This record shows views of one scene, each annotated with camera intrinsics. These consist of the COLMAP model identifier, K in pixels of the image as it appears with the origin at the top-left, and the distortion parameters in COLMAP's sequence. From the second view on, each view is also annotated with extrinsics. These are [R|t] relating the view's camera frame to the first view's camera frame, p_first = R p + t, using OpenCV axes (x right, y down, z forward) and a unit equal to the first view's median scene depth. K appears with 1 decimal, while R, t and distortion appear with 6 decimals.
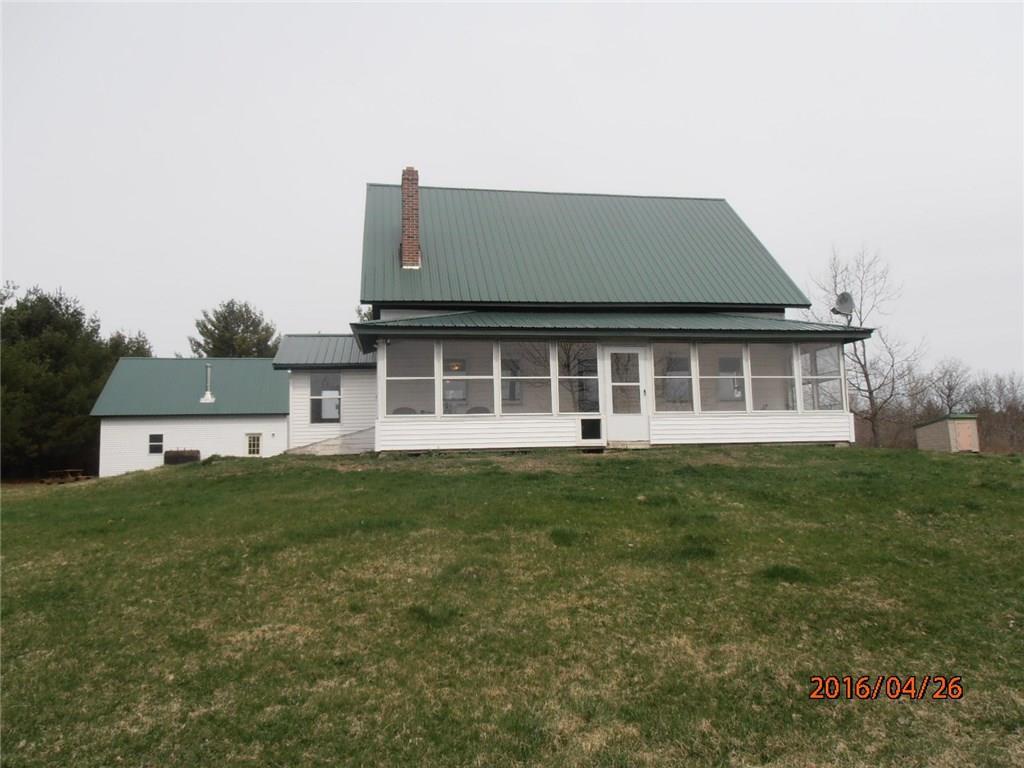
lens RADIAL K [[723.4, 0, 518.1], [0, 723.4, 386.8], [0, 0, 1]] dist [-0.020866, 0.005716]
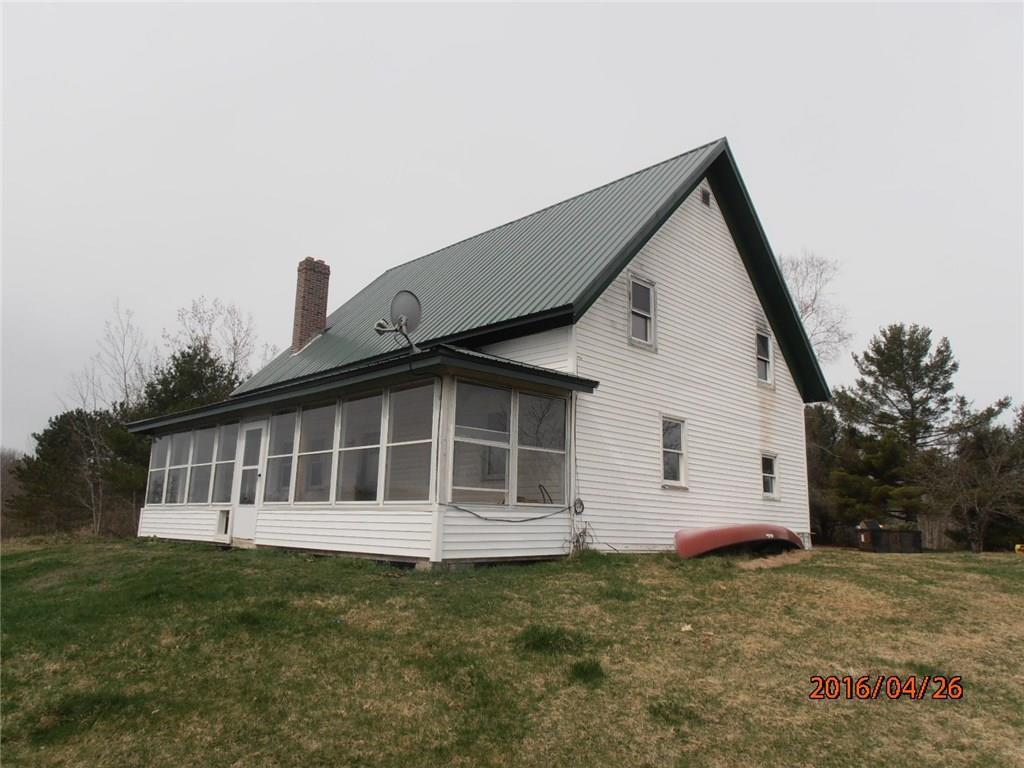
lens RADIAL K [[723.4, 0, 518.1], [0, 723.4, 386.8], [0, 0, 1]] dist [-0.020866, 0.005716]
pose [[0.591301, -0.119949, -0.797481, 0.971807], [0.039884, 0.992016, -0.119637, 0.014926], [0.805464, 0.038935, 0.591364, 0.748663]]
